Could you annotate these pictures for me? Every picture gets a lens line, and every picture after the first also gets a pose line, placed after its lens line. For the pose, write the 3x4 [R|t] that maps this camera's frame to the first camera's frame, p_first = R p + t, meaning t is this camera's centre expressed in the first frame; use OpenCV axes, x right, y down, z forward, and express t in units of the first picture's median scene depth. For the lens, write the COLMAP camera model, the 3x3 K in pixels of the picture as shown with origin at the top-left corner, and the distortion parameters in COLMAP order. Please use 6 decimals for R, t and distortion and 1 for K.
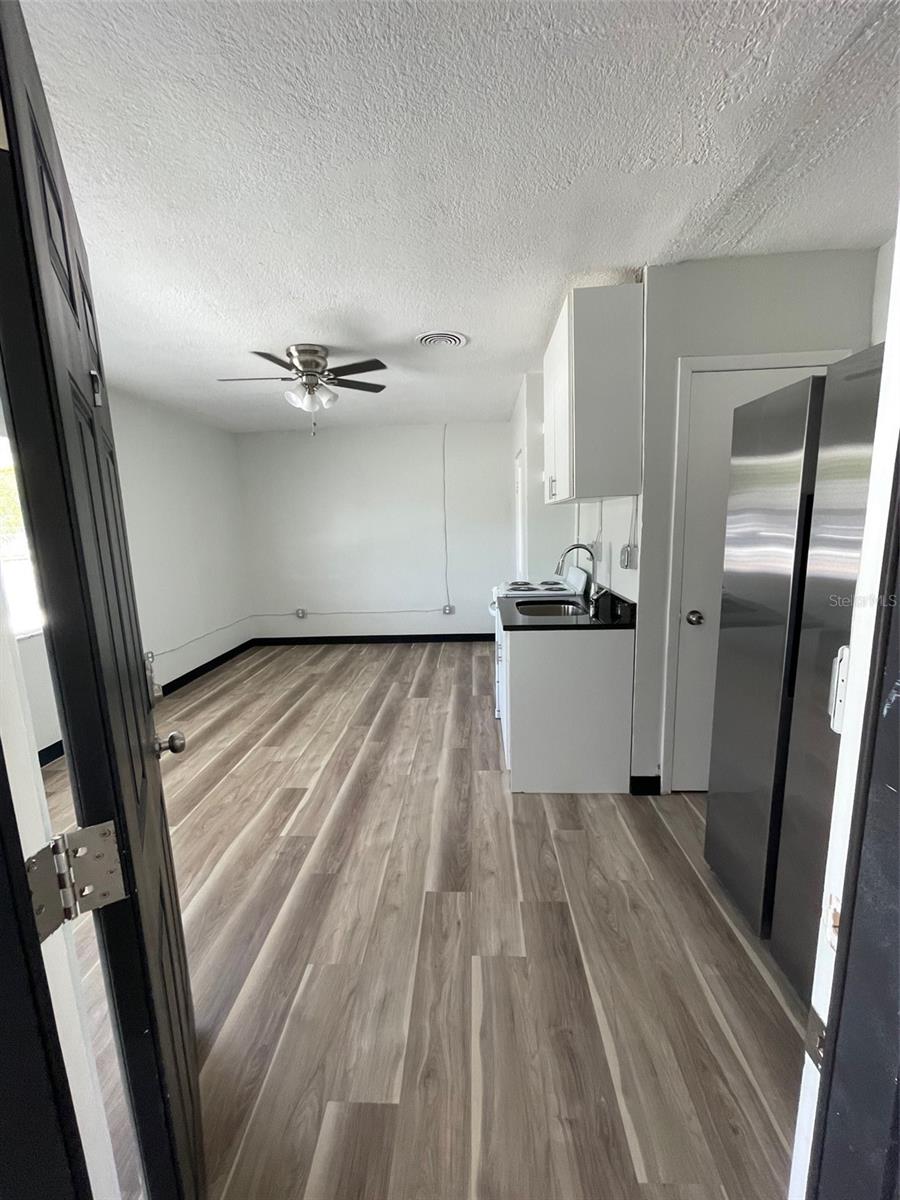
lens RADIAL K [[486.4, 0, 448.0], [0, 486.4, 602.5], [0, 0, 1]] dist [-0.002182, 0.000392]
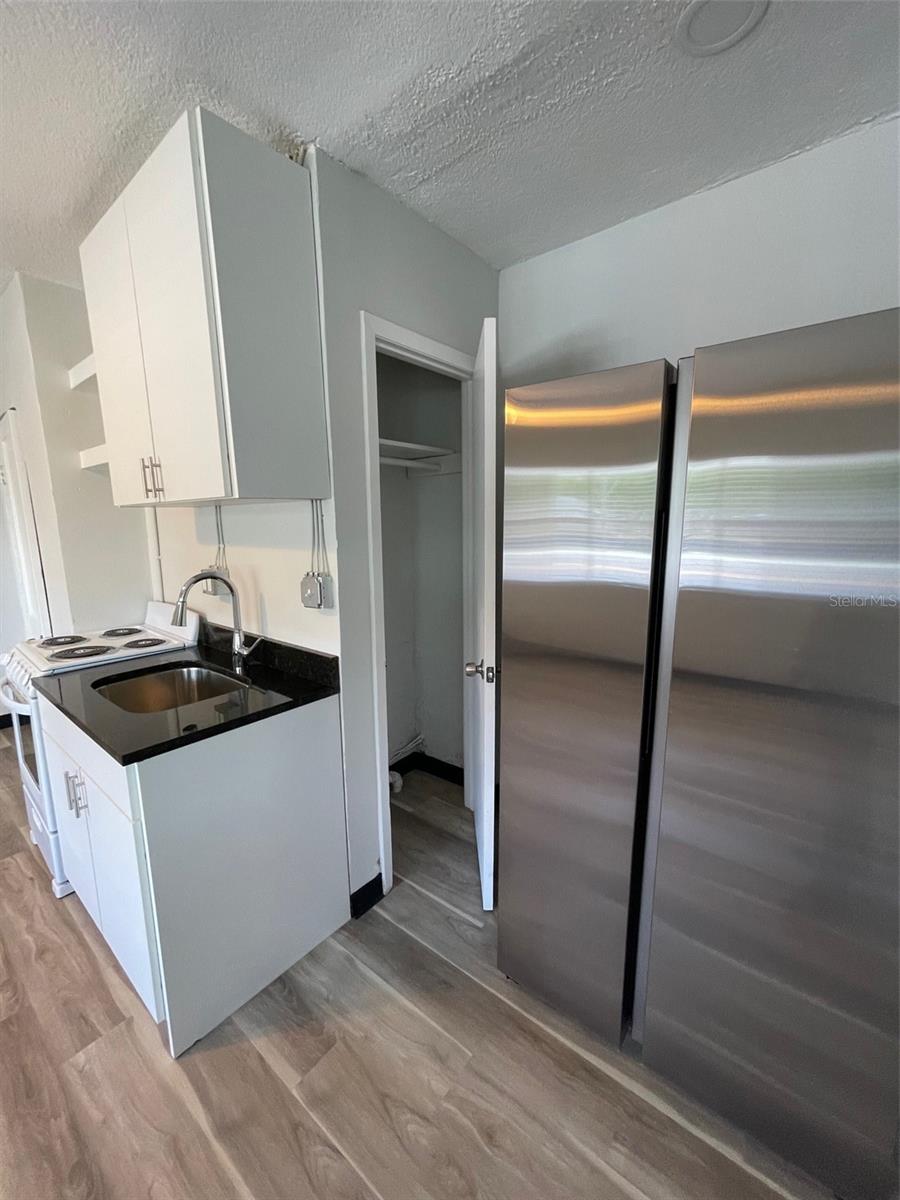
lens RADIAL K [[486.4, 0, 448.0], [0, 486.4, 602.5], [0, 0, 1]] dist [-0.002182, 0.000392]
pose [[0.583952, -0.112440, 0.803963, -0.059176], [0.125220, 0.990984, 0.047644, -0.077002], [-0.802072, 0.072851, 0.592767, 0.406658]]
